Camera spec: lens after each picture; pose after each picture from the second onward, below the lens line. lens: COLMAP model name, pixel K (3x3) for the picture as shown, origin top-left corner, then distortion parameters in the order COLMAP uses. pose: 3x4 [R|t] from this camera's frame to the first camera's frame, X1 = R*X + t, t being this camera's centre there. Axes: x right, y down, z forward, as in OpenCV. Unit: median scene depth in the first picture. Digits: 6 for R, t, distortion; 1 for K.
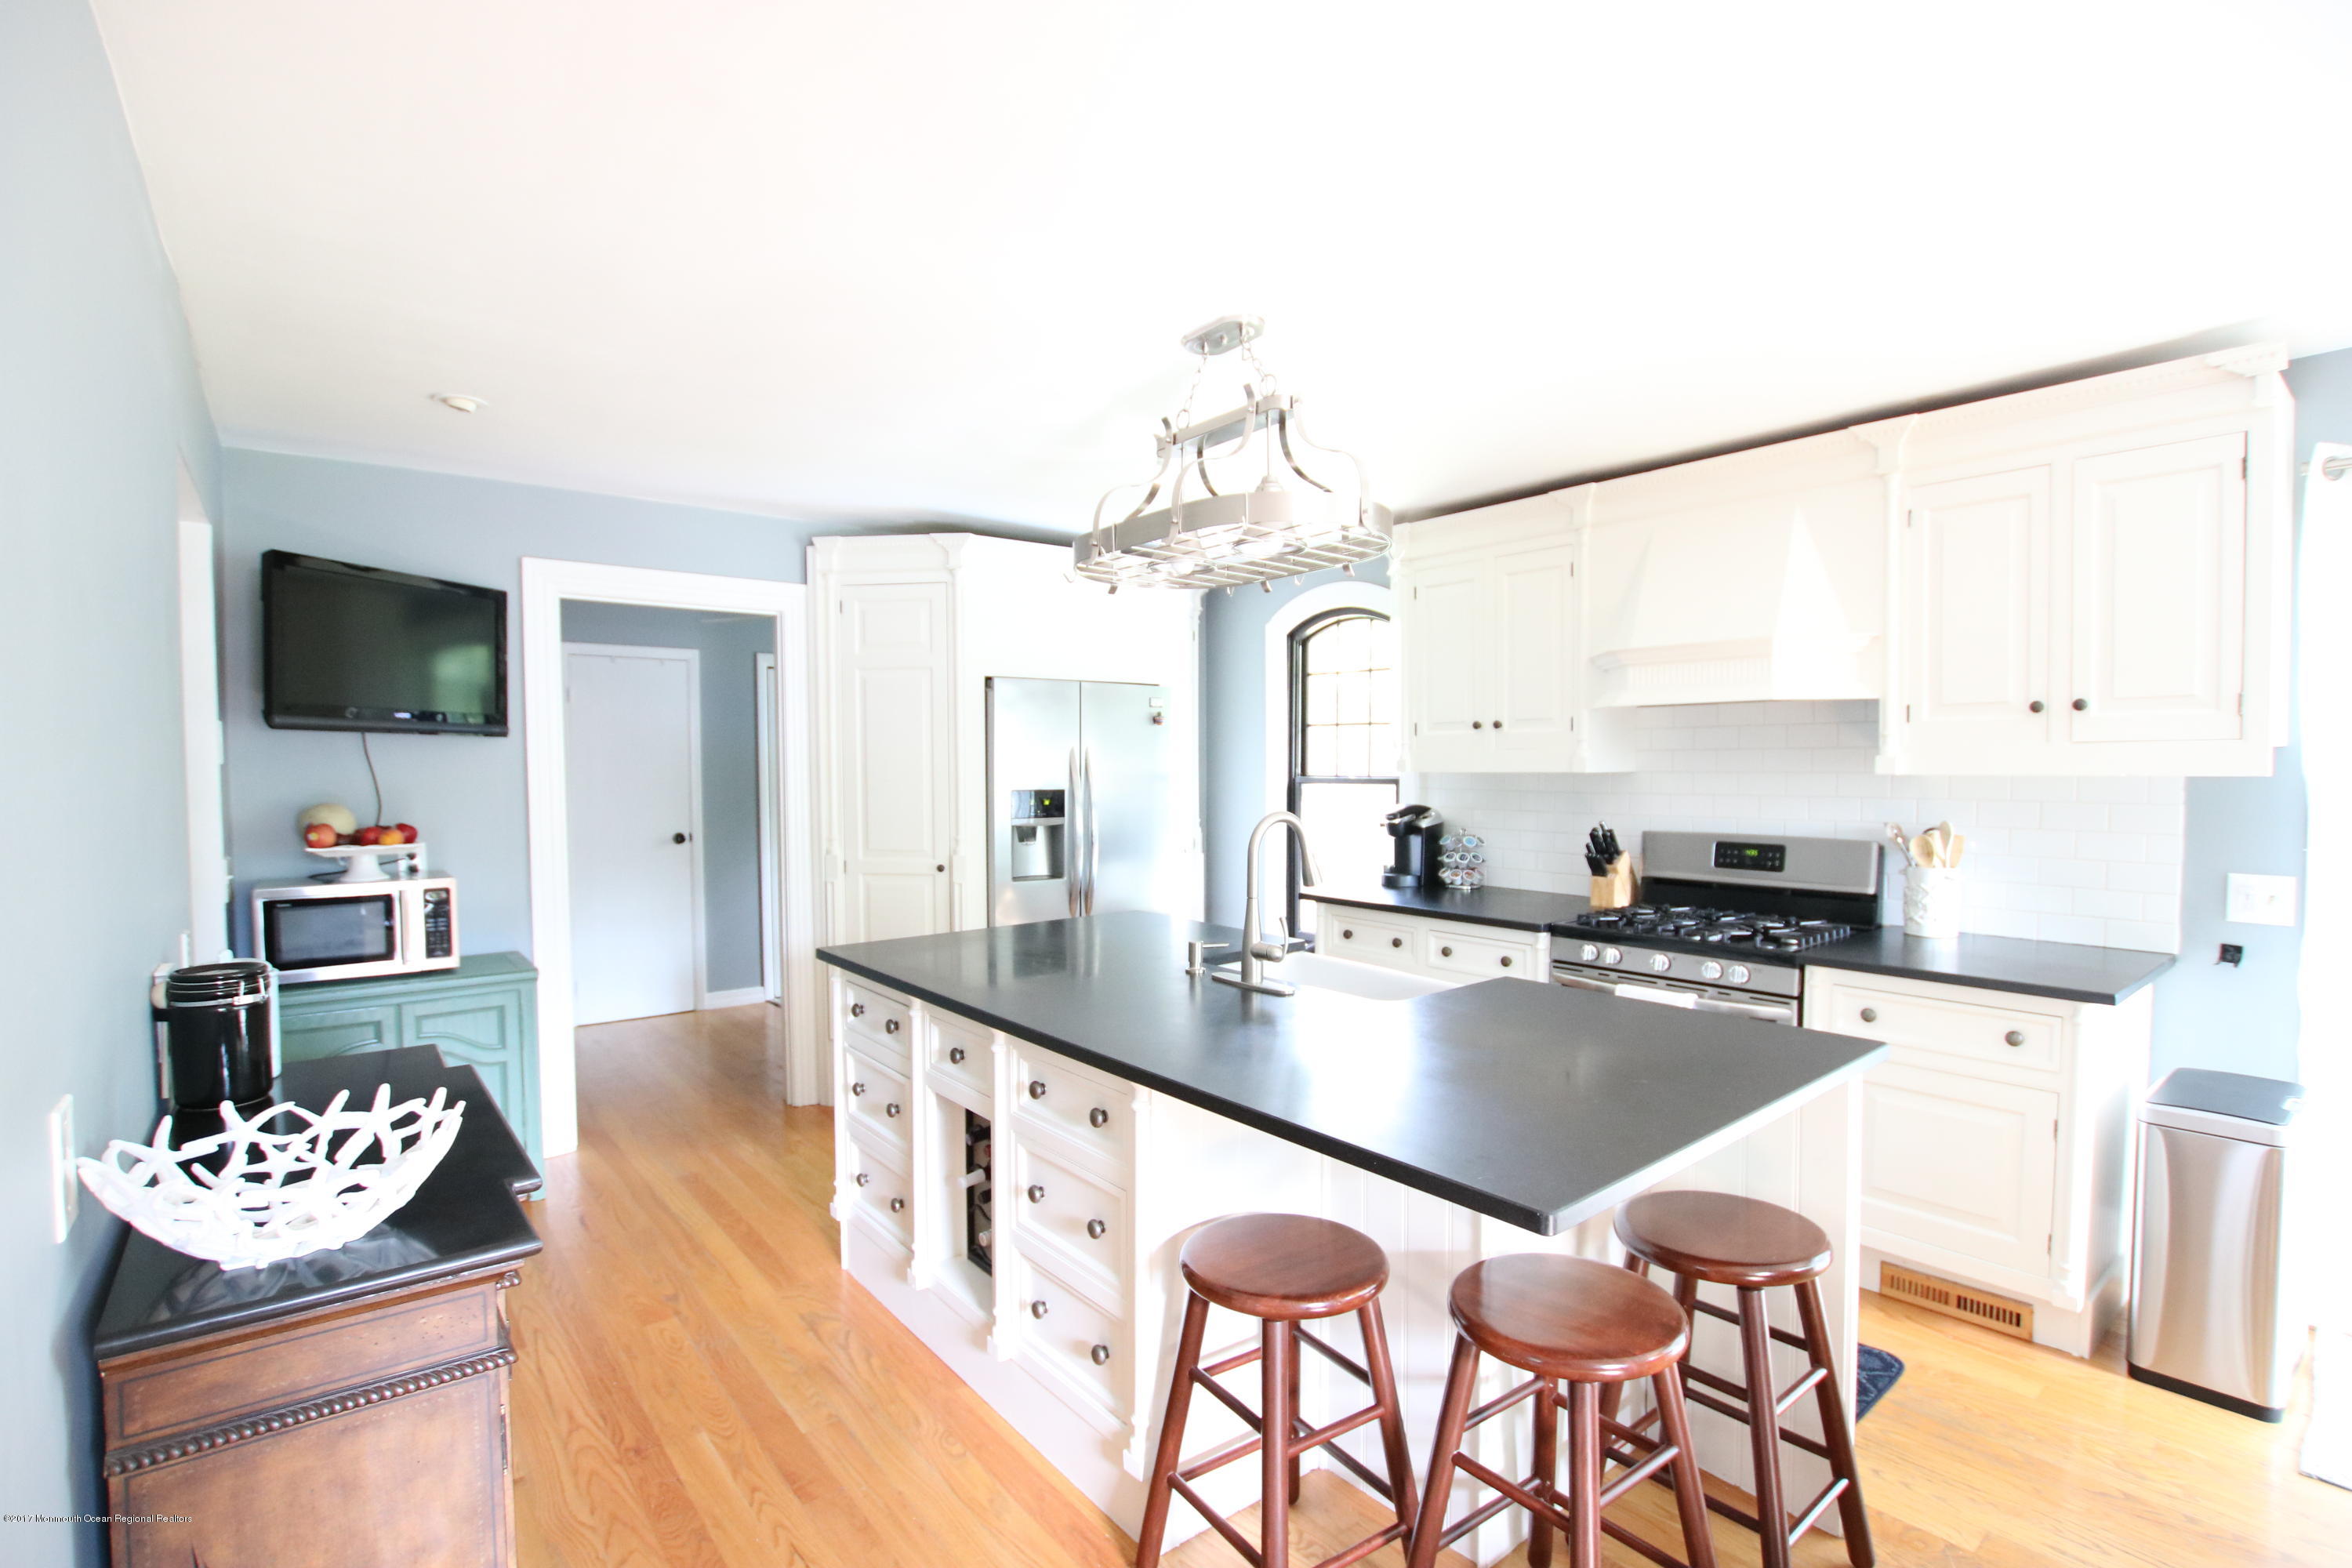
lens RADIAL K [[1076.1, 0, 1176.9], [0, 1076.1, 788.0], [0, 0, 1]] dist [-0.033632, 0.000262]
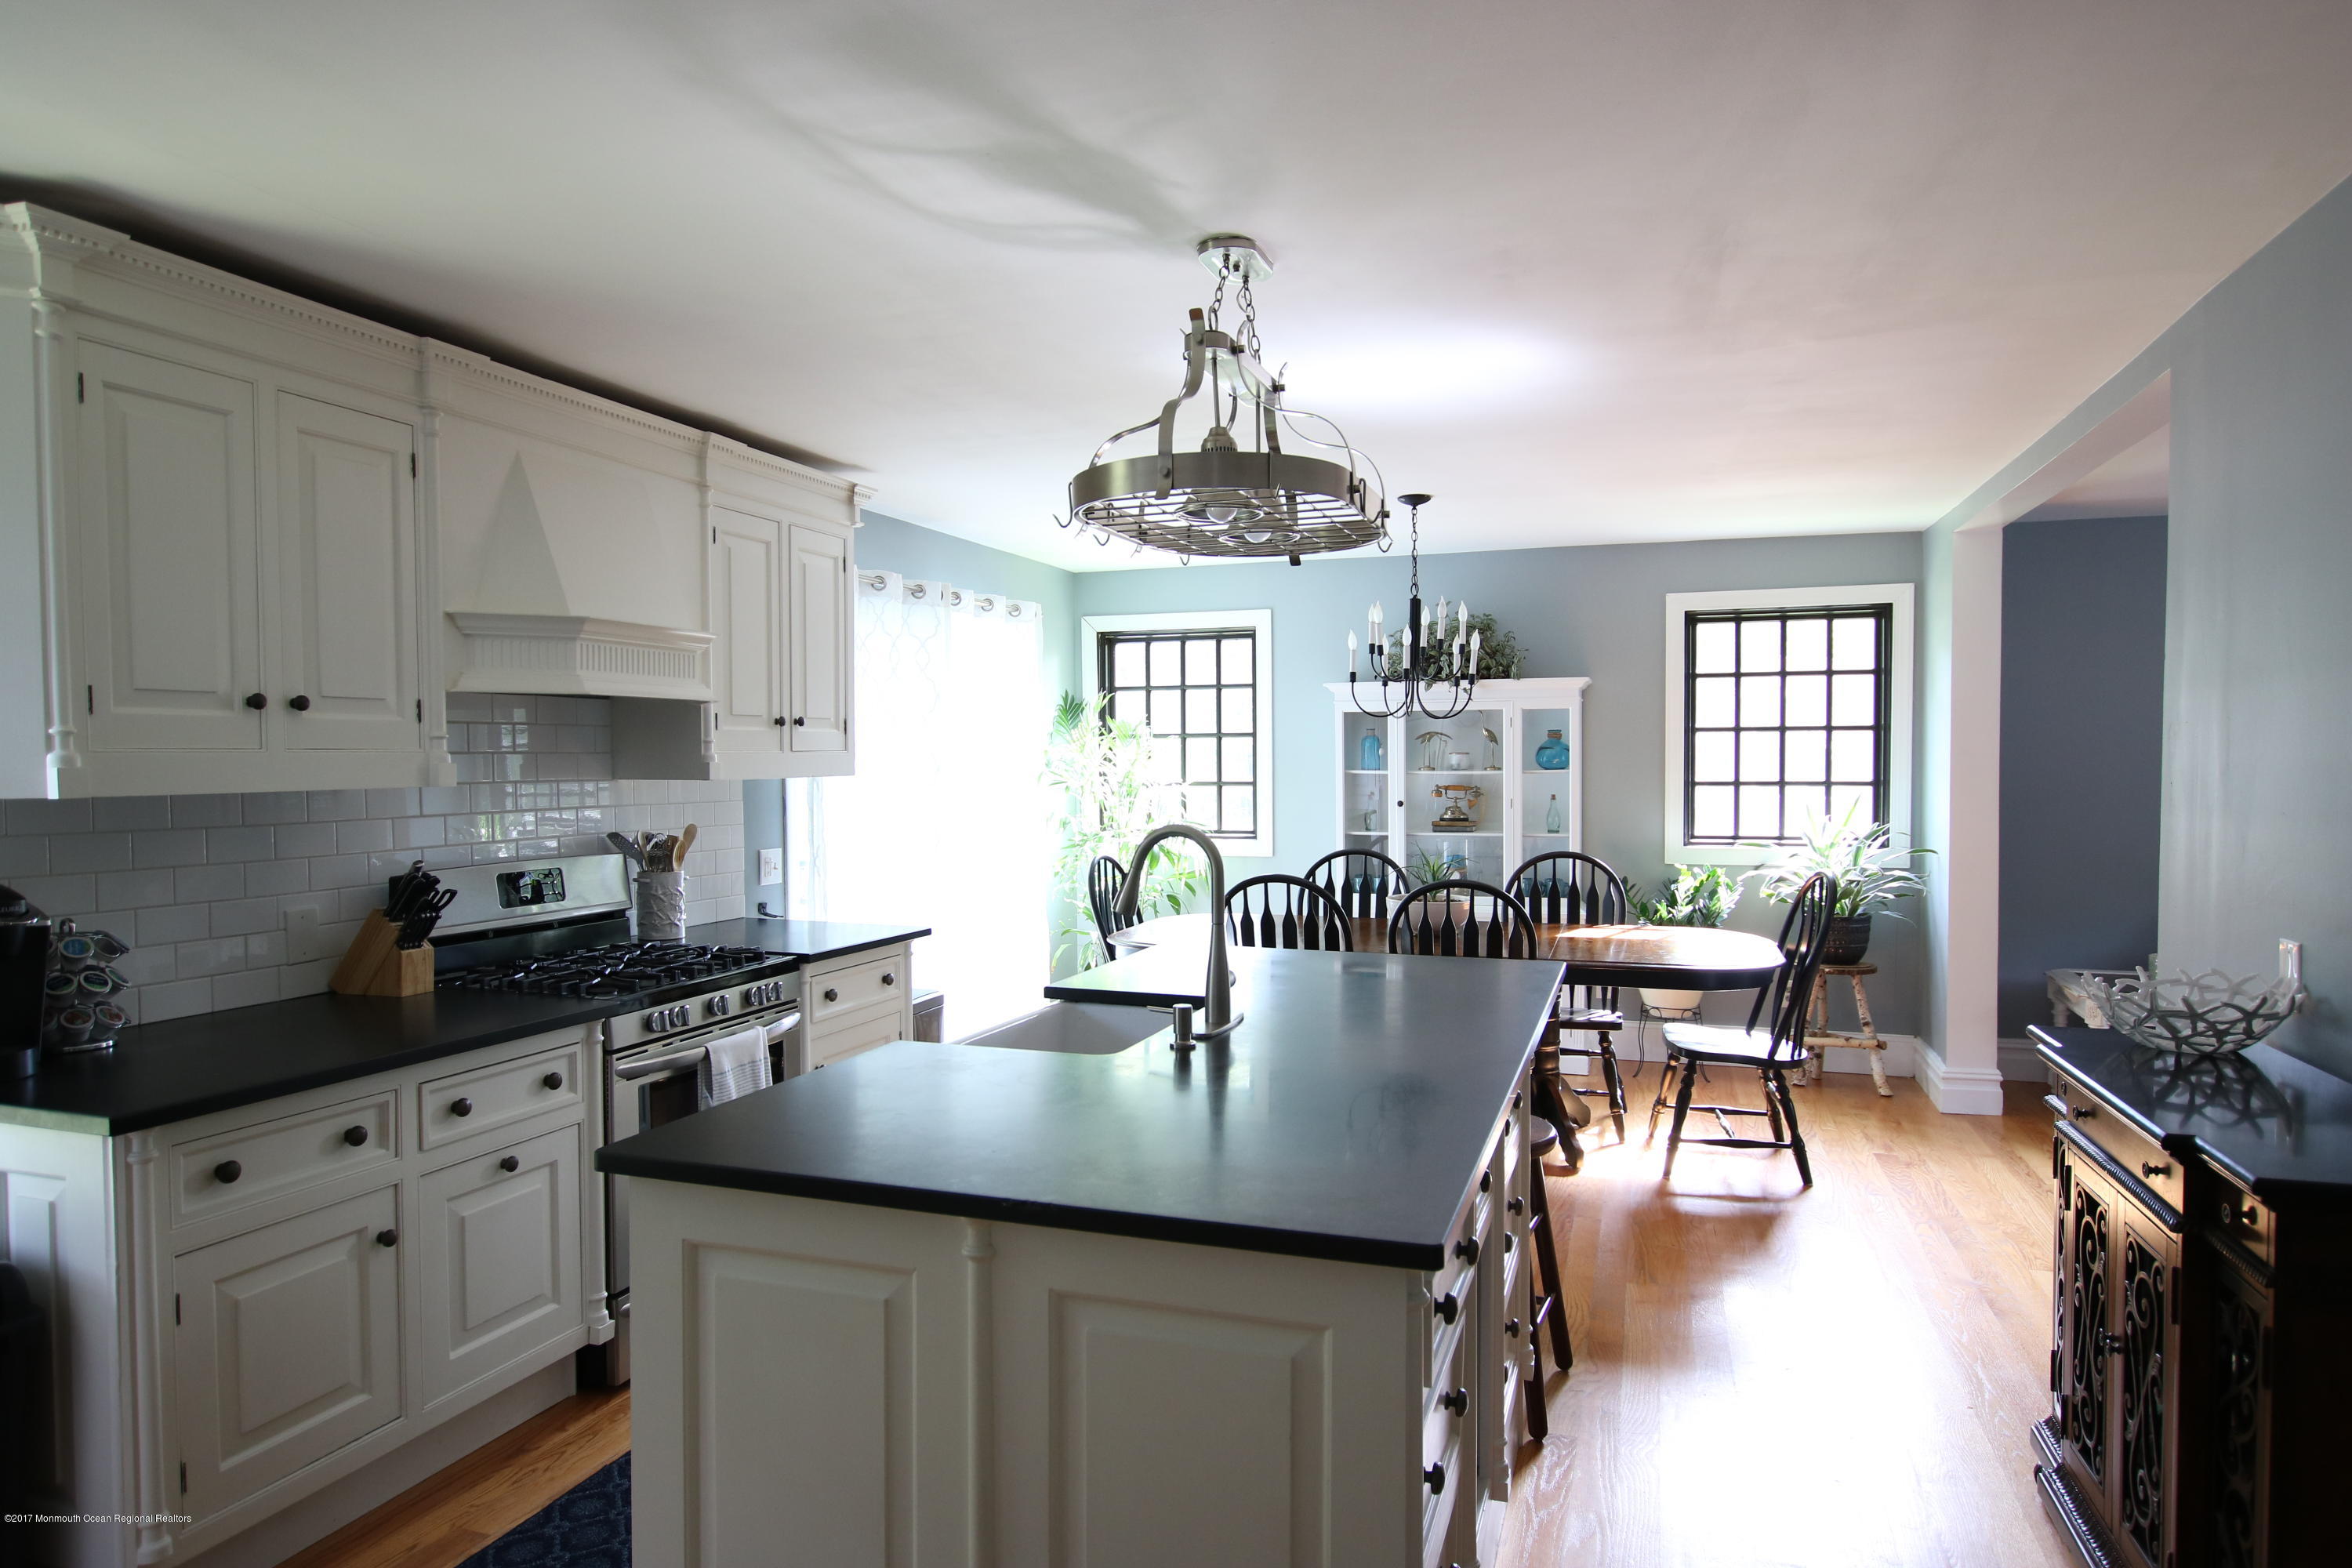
lens RADIAL K [[1430.0, 0, 1180.7], [0, 1430.0, 782.6], [0, 0, 1]] dist [-0.003420, -0.000178]
pose [[-0.538800, -0.011211, 0.842359, -0.550360], [0.024686, 0.999272, 0.029089, -0.029139], [-0.842072, 0.036468, -0.538131, 1.014740]]
